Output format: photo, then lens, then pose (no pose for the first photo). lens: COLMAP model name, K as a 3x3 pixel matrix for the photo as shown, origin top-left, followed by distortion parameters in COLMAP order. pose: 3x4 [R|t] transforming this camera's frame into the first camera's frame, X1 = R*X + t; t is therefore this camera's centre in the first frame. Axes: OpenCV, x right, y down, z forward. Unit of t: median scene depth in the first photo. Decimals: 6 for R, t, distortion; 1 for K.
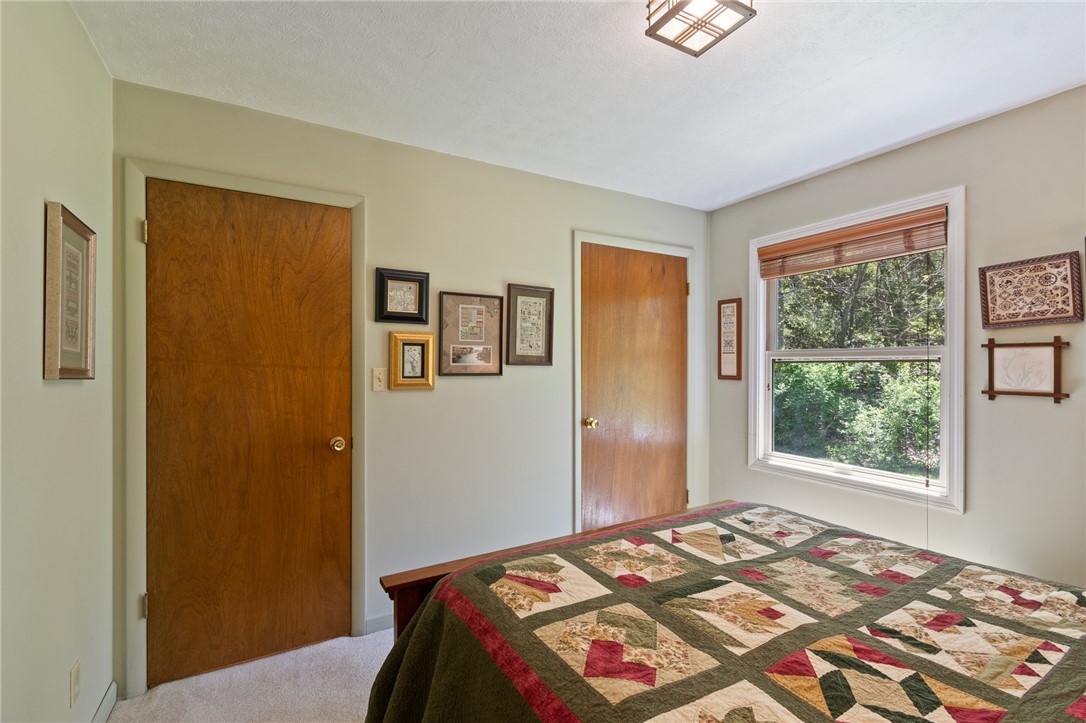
lens RADIAL K [[479.1, 0, 540.8], [0, 479.1, 364.7], [0, 0, 1]] dist [-0.000020, 0.000224]
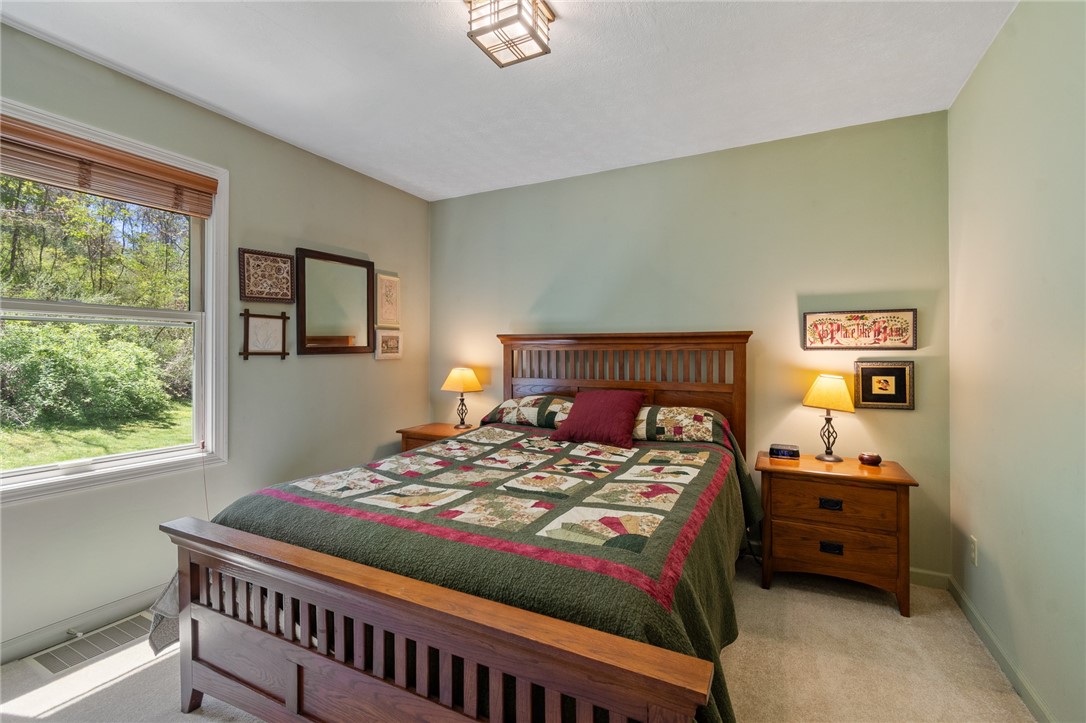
lens RADIAL K [[479.1, 0, 540.8], [0, 479.1, 364.7], [0, 0, 1]] dist [-0.000020, 0.000224]
pose [[-0.533533, -0.023832, 0.845443, -0.531043], [-0.000521, 0.999612, 0.027849, 0.056568], [-0.845779, 0.014418, -0.533339, 1.119829]]
